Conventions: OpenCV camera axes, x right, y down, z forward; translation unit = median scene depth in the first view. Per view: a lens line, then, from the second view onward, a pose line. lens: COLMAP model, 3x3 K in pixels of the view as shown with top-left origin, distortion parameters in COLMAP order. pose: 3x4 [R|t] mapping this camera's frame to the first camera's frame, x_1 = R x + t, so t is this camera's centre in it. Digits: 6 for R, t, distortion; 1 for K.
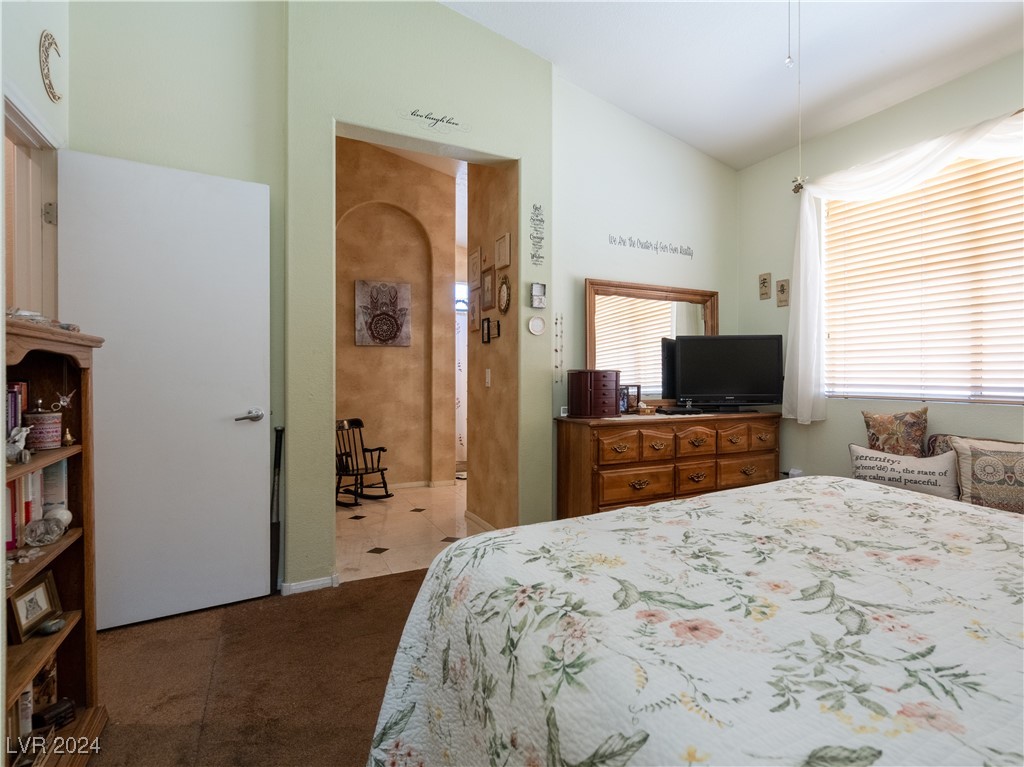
lens RADIAL K [[500.6, 0, 512.0], [0, 500.6, 383.5], [0, 0, 1]] dist [-0.001164, 0.000062]
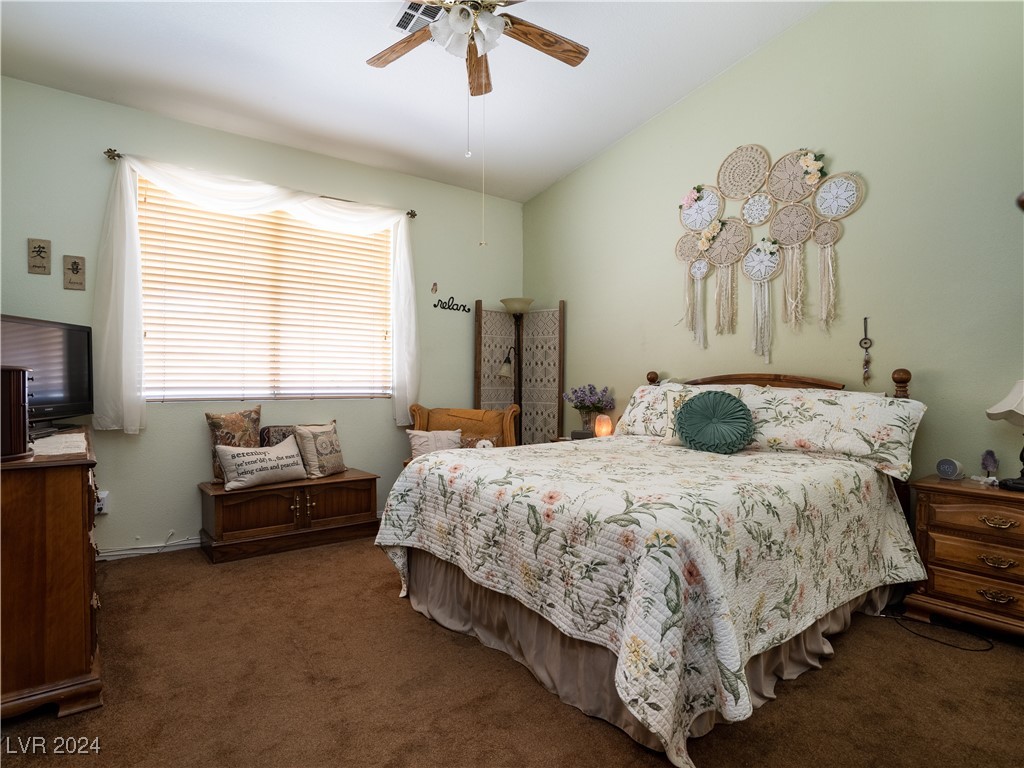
lens RADIAL K [[523.2, 0, 516.1], [0, 523.2, 387.2], [0, 0, 1]] dist [-0.002518, 0.000026]
pose [[-0.156602, -0.019193, 0.987475, -0.487372], [0.010560, 0.999721, 0.021105, -0.014402], [-0.987605, 0.013733, -0.156356, 0.573497]]
